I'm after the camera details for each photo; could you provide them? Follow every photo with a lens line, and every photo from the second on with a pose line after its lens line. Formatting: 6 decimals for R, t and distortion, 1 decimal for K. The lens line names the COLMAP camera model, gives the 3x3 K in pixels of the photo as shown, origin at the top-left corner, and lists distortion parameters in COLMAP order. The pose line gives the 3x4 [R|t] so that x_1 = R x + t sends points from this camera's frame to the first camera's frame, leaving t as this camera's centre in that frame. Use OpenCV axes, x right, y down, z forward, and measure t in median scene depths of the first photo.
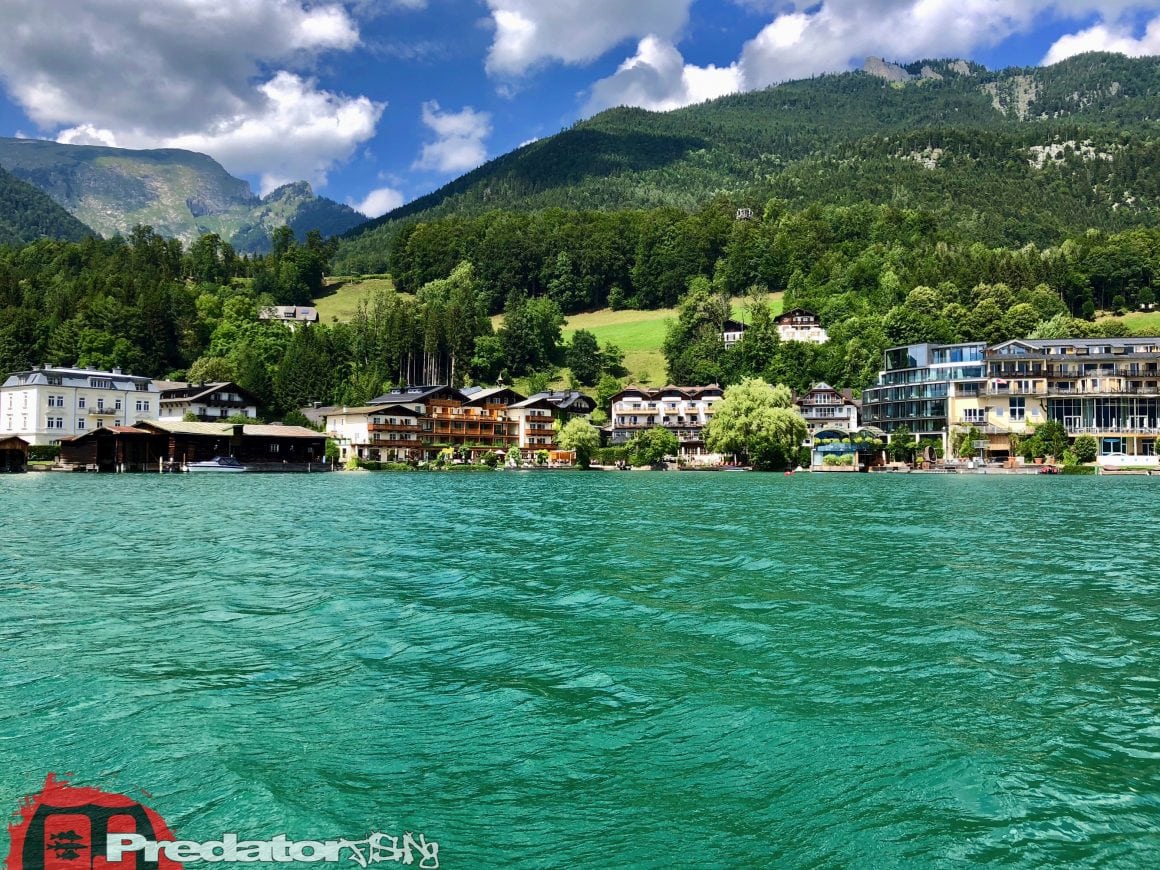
lens RADIAL K [[951.7, 0, 580.0], [0, 951.7, 435.0], [0, 0, 1]] dist [-0.007669, 0.007713]
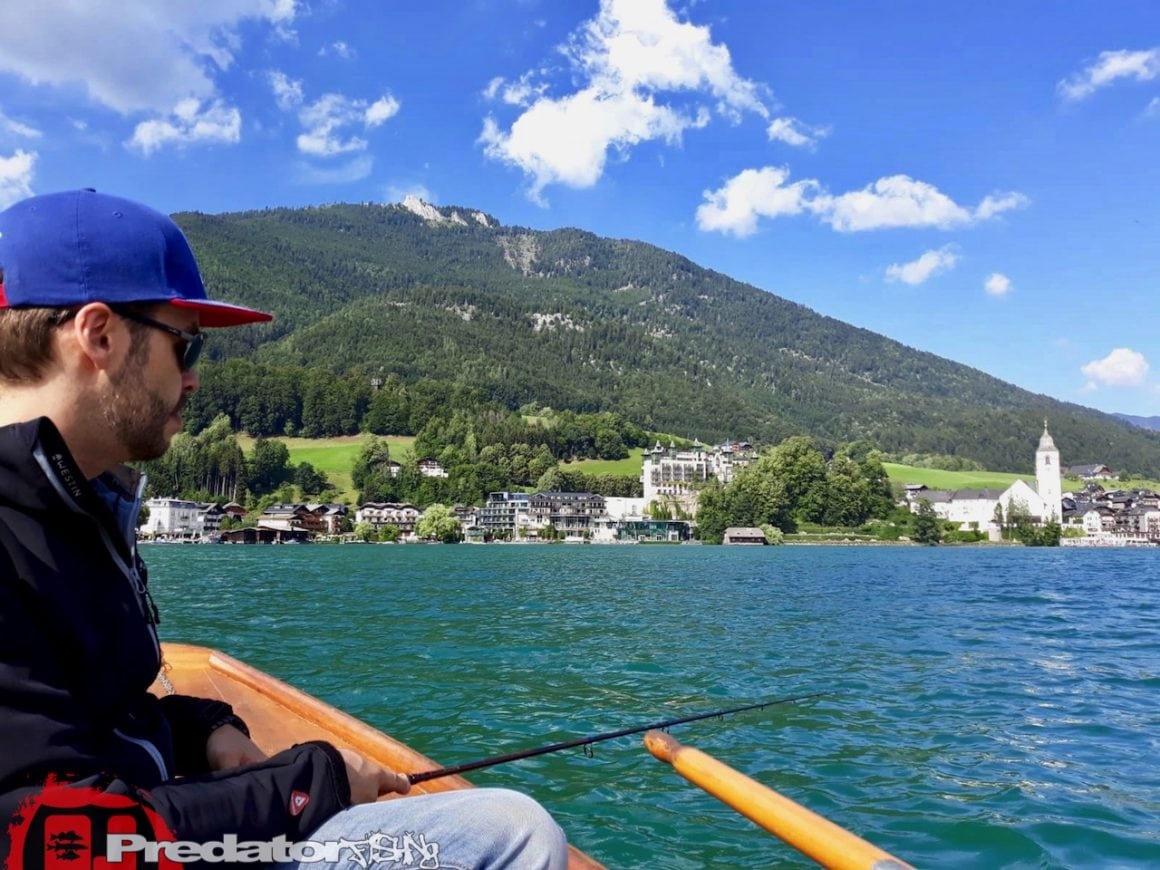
lens RADIAL K [[861.1, 0, 580.0], [0, 861.1, 435.0], [0, 0, 1]] dist [0.007155, -0.004571]
pose [[0.874813, 0.054816, 0.481350, -0.237728], [-0.011847, 0.995702, -0.091859, -0.016140], [-0.484317, 0.074657, 0.871702, -0.454769]]
